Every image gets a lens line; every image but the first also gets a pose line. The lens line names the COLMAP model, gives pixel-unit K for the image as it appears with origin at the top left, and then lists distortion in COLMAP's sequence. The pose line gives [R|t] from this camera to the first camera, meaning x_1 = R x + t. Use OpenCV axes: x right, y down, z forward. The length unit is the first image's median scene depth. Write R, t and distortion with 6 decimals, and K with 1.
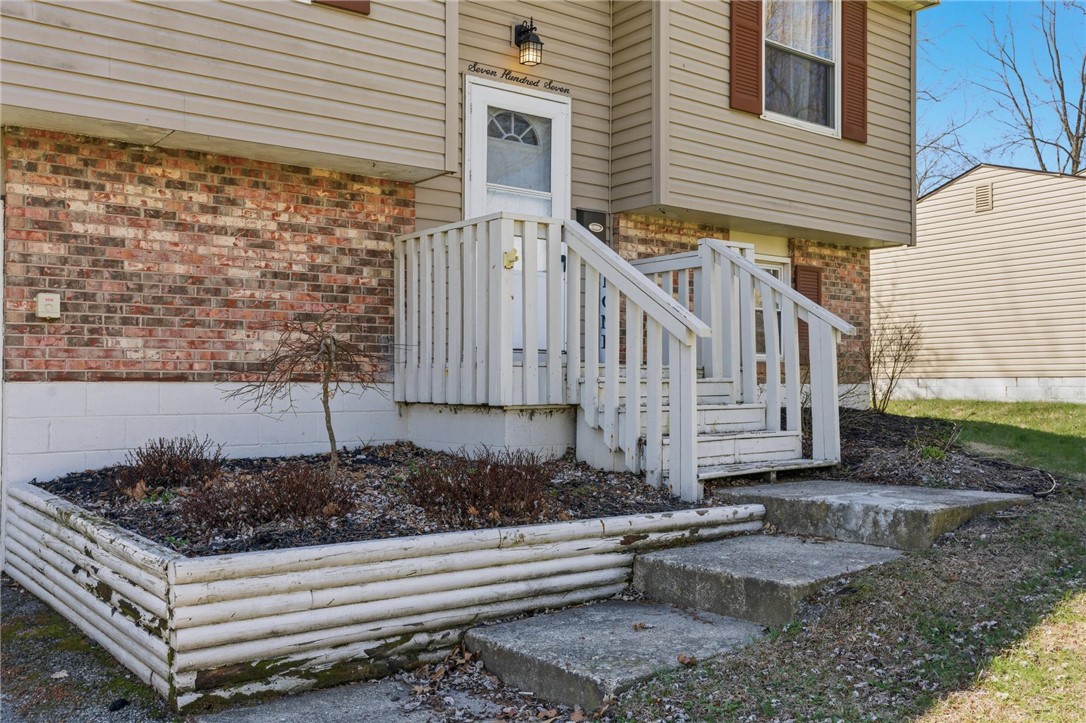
lens RADIAL K [[987.8, 0, 598.0], [0, 987.8, 362.7], [0, 0, 1]] dist [-0.017814, 0.010843]
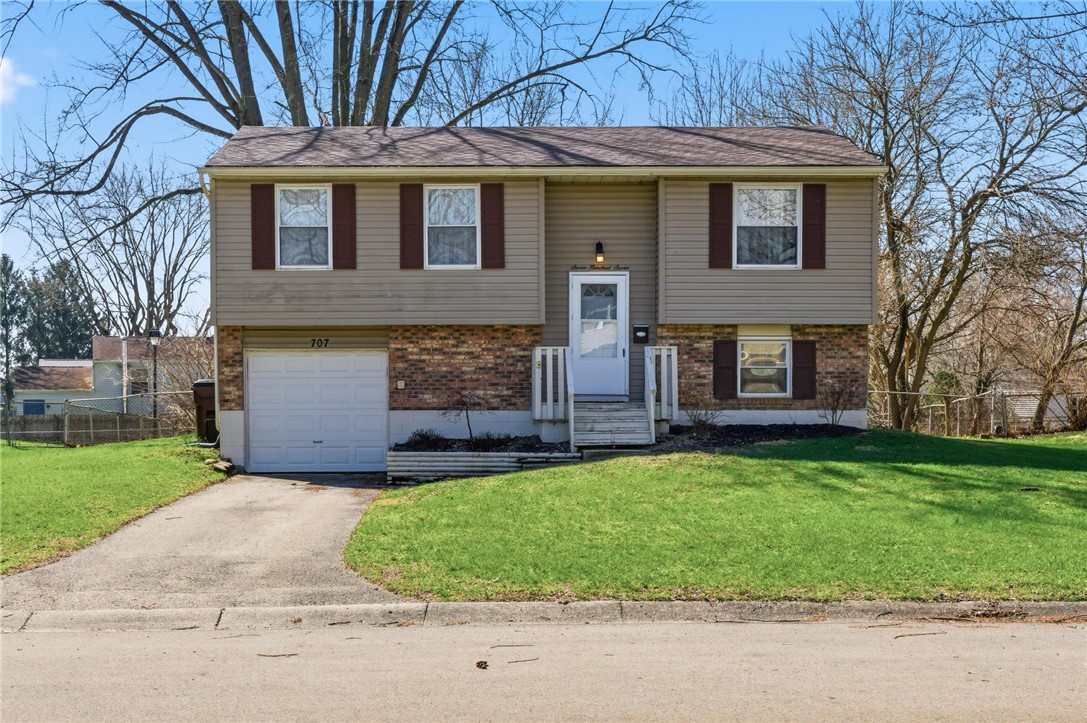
lens RADIAL K [[1641.3, 0, 543.5], [0, 1641.3, 361.5], [0, 0, 1]] dist [-0.009374, -0.008398]
pose [[0.806216, -0.014474, -0.591444, 2.434532], [0.013695, 0.999889, -0.005802, -0.083488], [0.591462, -0.003423, 0.806325, -2.453875]]
